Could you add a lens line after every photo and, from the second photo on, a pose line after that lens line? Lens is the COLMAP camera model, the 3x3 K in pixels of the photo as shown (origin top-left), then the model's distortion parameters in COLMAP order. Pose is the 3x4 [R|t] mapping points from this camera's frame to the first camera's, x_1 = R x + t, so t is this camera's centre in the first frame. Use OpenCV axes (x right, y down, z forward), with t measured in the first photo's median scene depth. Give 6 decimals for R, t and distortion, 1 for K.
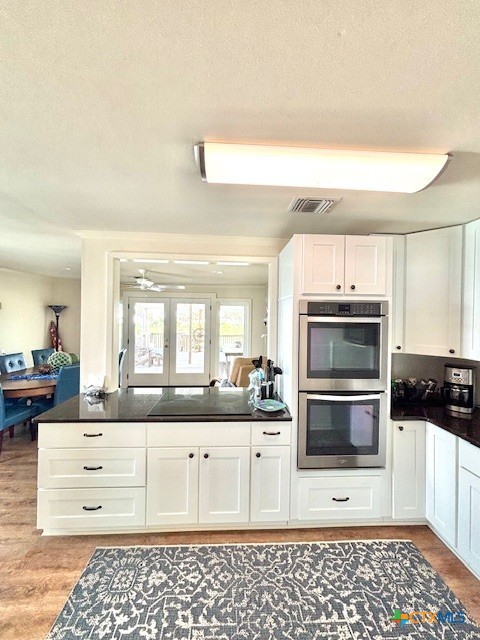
lens RADIAL K [[257.2, 0, 240.5], [0, 257.2, 318.0], [0, 0, 1]] dist [0.005915, 0.001503]
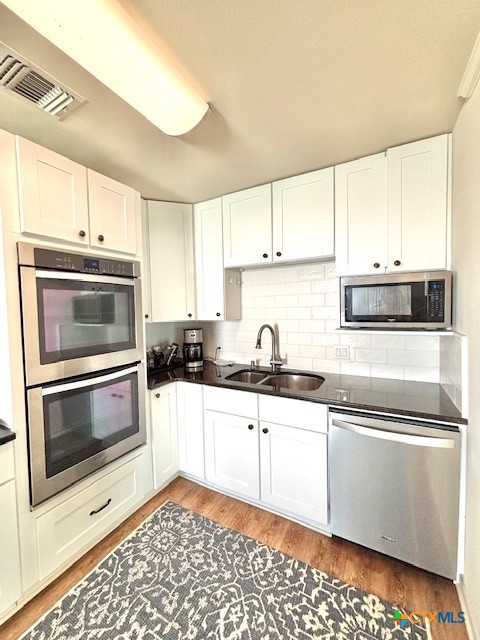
lens RADIAL K [[257.2, 0, 239.8], [0, 257.2, 318.1], [0, 0, 1]] dist [0.005915, 0.001503]
pose [[0.520774, -0.051720, 0.852127, -0.027391], [0.028560, 0.998660, 0.043159, 0.103179], [-0.853217, 0.001860, 0.521553, 0.229344]]
